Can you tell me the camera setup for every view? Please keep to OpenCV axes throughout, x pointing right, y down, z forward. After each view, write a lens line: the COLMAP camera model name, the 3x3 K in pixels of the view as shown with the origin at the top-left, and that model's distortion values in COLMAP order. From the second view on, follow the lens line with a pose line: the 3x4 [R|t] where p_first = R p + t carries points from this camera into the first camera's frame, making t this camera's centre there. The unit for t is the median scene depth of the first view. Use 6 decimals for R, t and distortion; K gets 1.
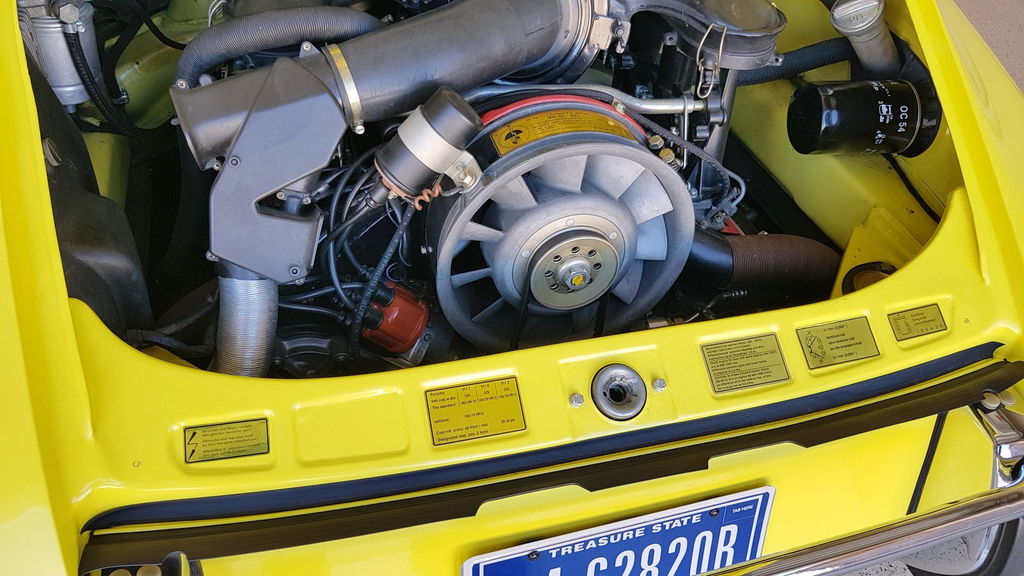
lens RADIAL K [[837.6, 0, 512.0], [0, 837.6, 288.0], [0, 0, 1]] dist [0.100394, -0.196526]
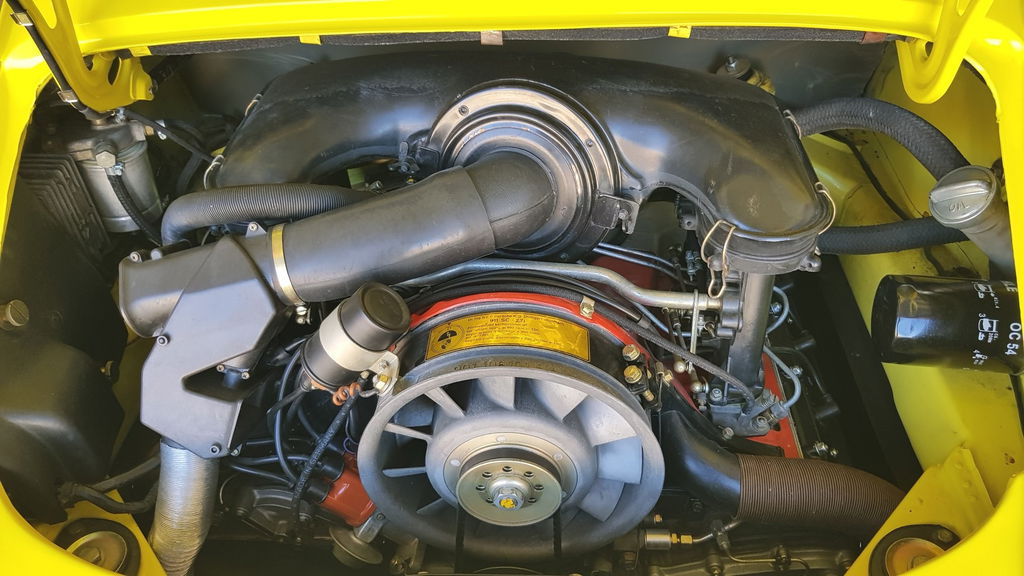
lens RADIAL K [[837.6, 0, 512.0], [0, 837.6, 288.0], [0, 0, 1]] dist [0.100394, -0.196526]
pose [[0.938864, 0.118728, -0.323170, 0.345406], [-0.123990, 0.992274, 0.004335, -0.240339], [0.321187, 0.036000, 0.946331, 0.156037]]
